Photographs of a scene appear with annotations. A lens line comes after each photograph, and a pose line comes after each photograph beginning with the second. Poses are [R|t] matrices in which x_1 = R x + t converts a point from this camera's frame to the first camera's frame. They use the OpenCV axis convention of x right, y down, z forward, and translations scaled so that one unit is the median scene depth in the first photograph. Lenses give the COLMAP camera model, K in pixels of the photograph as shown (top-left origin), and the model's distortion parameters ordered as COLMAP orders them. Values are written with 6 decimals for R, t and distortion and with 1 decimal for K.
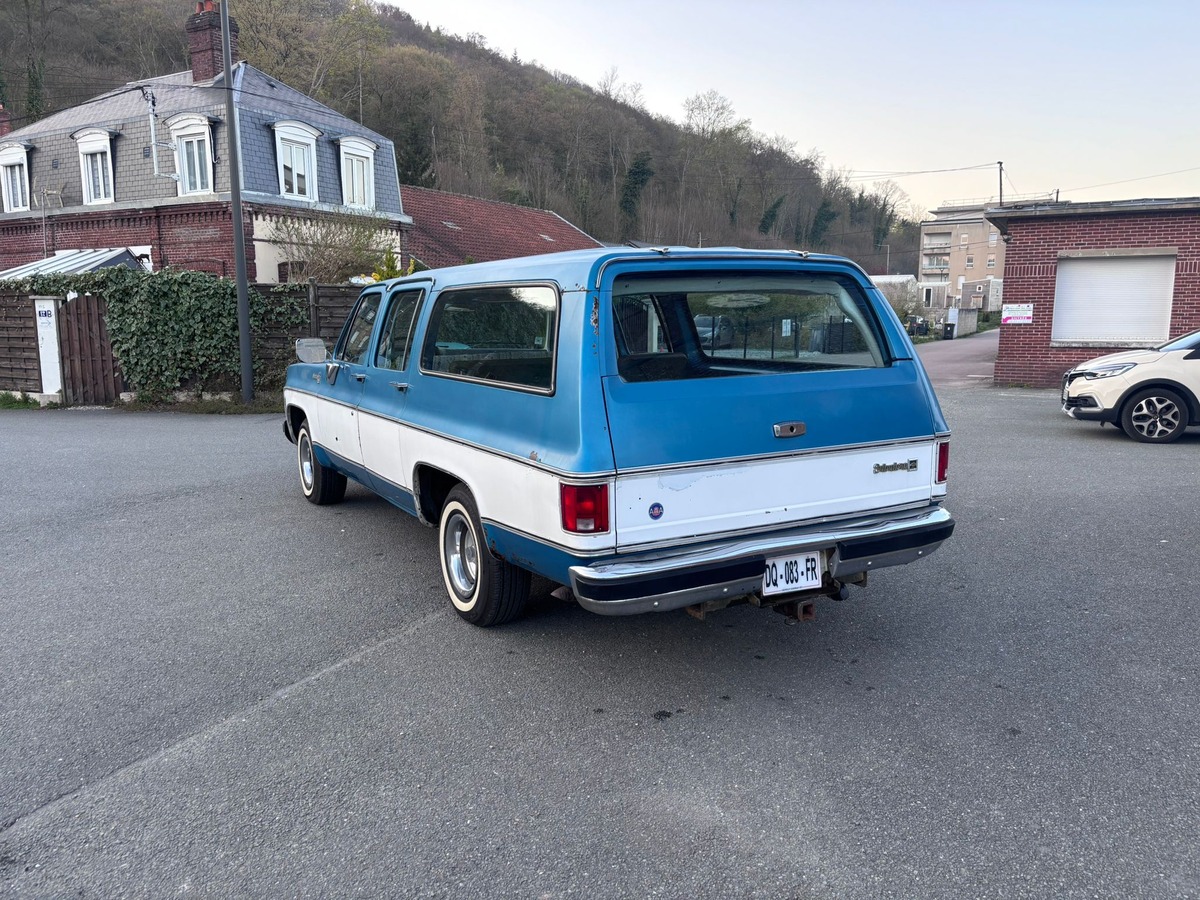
lens RADIAL K [[902.1, 0, 600.0], [0, 902.1, 450.0], [0, 0, 1]] dist [0.063173, -0.050909]
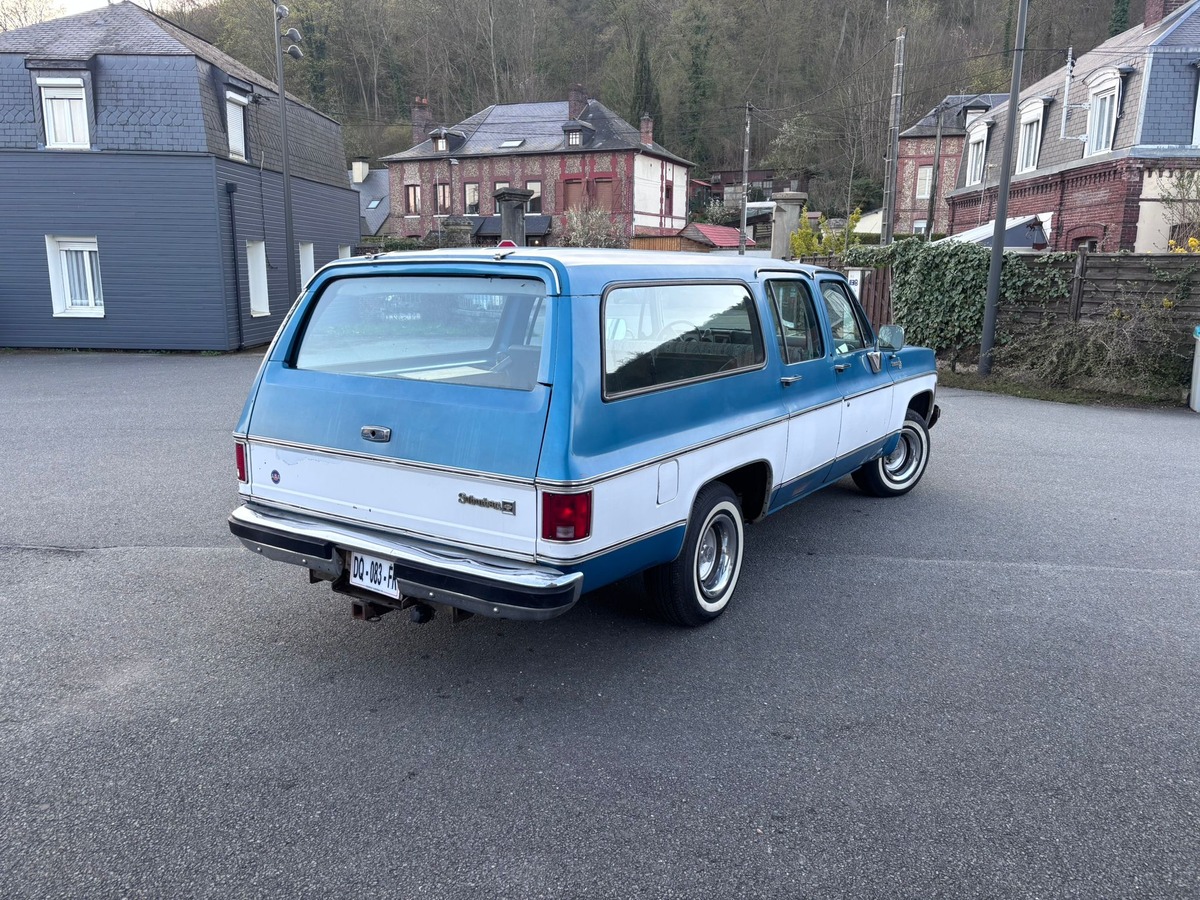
lens RADIAL K [[920.6, 0, 607.2], [0, 920.6, 446.1], [0, 0, 1]] dist [0.059598, -0.072596]
pose [[0.457952, 0.176608, -0.871258, 0.212793], [-0.145805, 0.981717, 0.122361, -0.029994], [0.876939, 0.070998, 0.475329, 0.126822]]
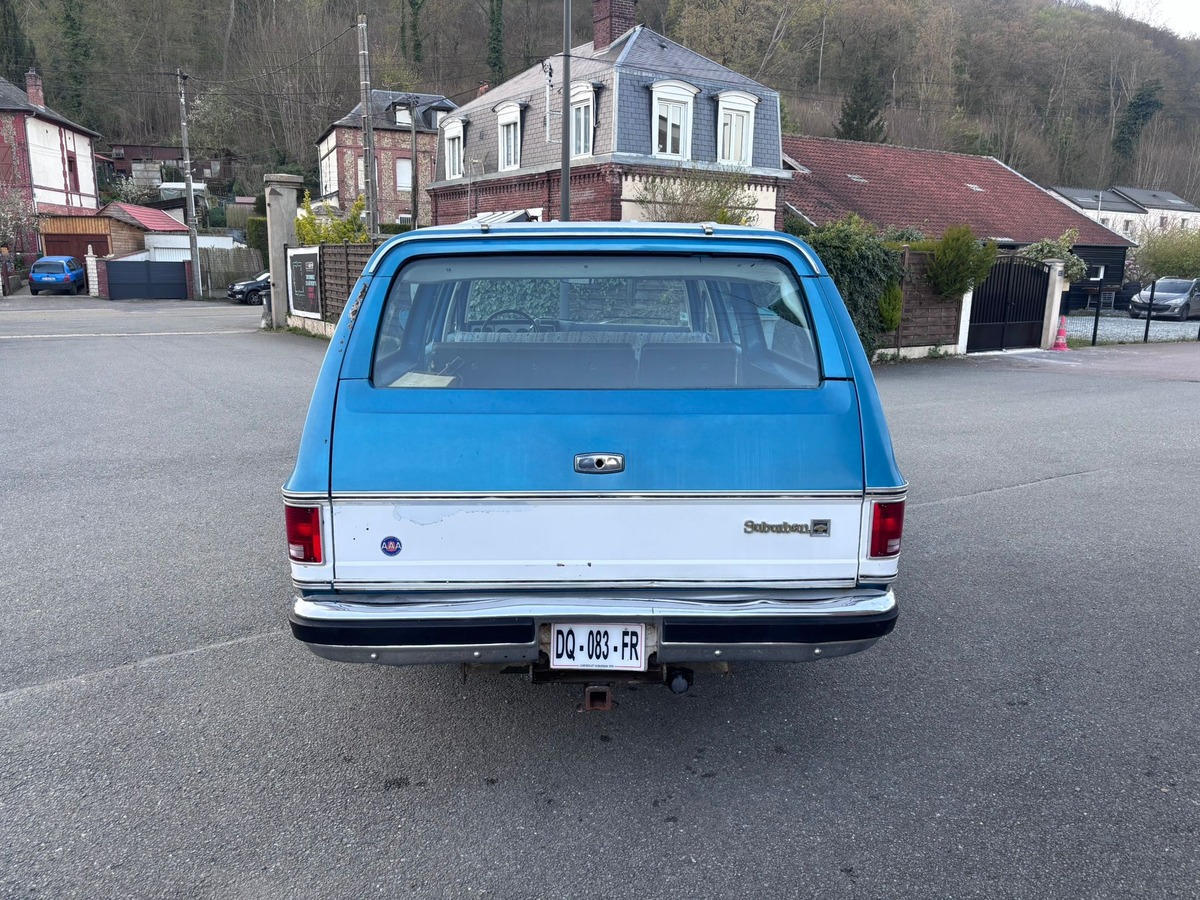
lens RADIAL K [[908.7, 0, 609.5], [0, 908.7, 454.3], [0, 0, 1]] dist [0.041390, -0.041316]
pose [[0.891299, 0.107735, -0.440432, 0.096119], [-0.084927, 0.993837, 0.071238, -0.014922], [0.445392, -0.026090, 0.894955, 0.053728]]
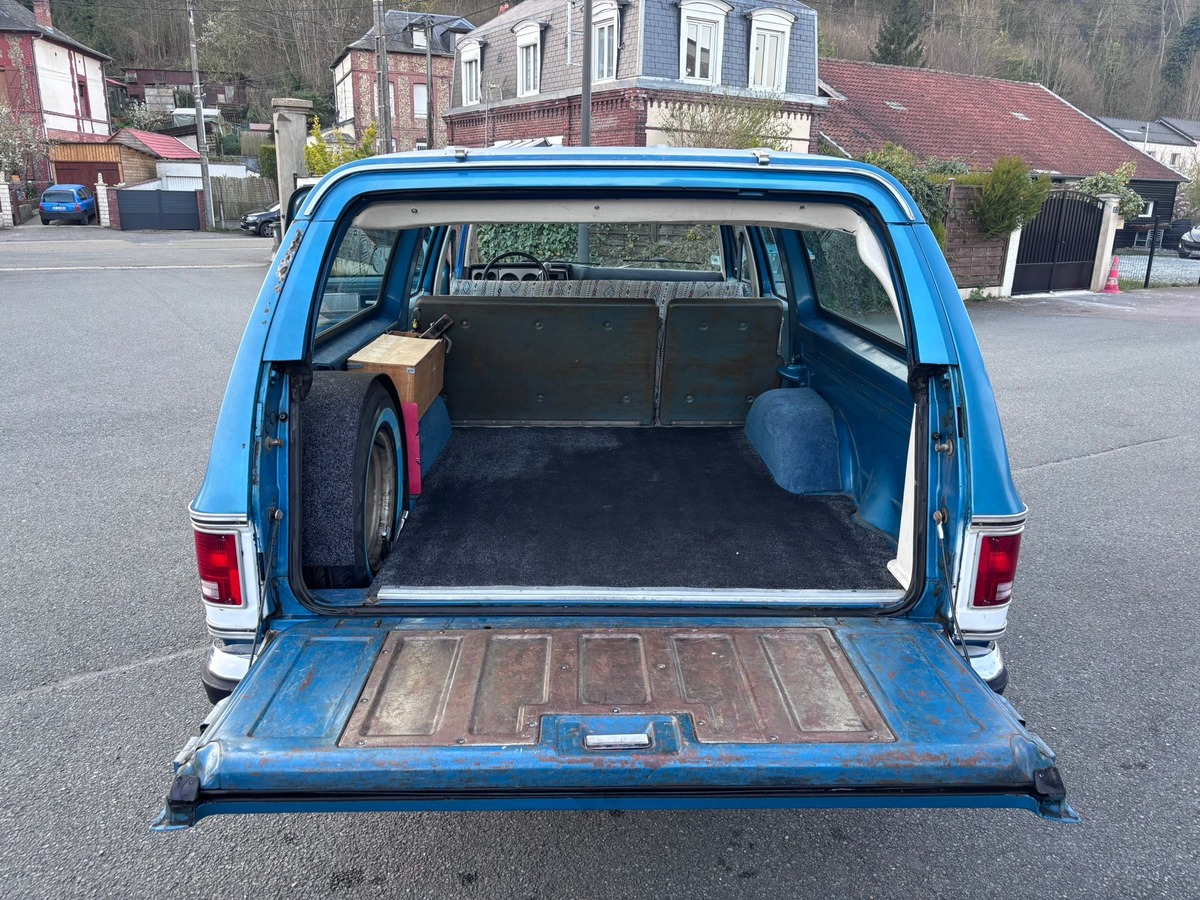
lens RADIAL K [[907.7, 0, 605.6], [0, 907.7, 448.7], [0, 0, 1]] dist [0.060181, -0.068033]
pose [[0.877715, 0.147829, -0.455810, 0.080246], [-0.094918, 0.986012, 0.137009, -0.020765], [0.469688, -0.076990, 0.879469, 0.085418]]
